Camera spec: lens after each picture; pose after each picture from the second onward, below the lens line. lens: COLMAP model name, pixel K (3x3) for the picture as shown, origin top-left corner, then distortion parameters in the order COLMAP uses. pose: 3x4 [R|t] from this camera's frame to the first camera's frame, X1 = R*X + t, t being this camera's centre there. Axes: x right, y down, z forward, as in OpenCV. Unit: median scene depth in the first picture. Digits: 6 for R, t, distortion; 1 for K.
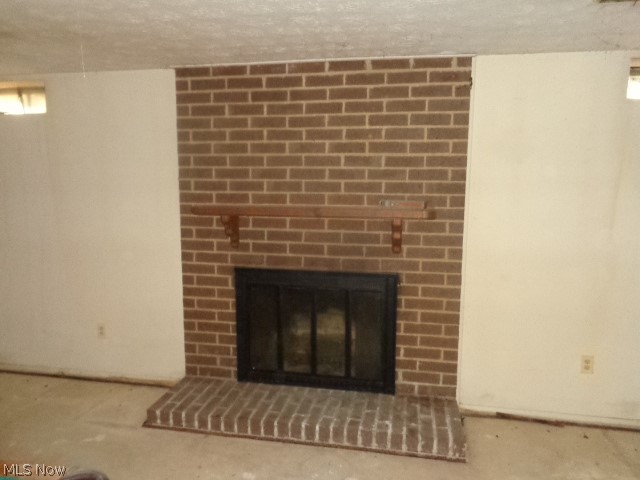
lens RADIAL K [[490.0, 0, 319.9], [0, 490.0, 239.4], [0, 0, 1]] dist [0.002428, 0.012039]
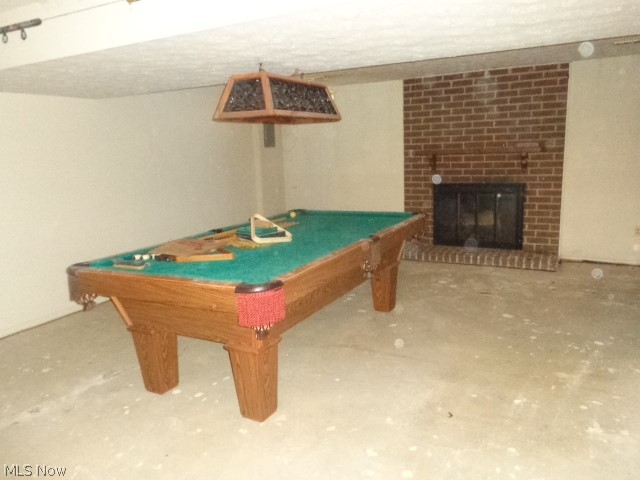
lens RADIAL K [[490.0, 0, 321.3], [0, 490.0, 240.7], [0, 0, 1]] dist [0.002428, 0.012039]
pose [[0.956664, 0.013912, -0.290861, -0.035019], [0.004614, 0.998009, 0.062910, 0.165533], [0.291157, -0.061526, 0.954695, -1.007412]]
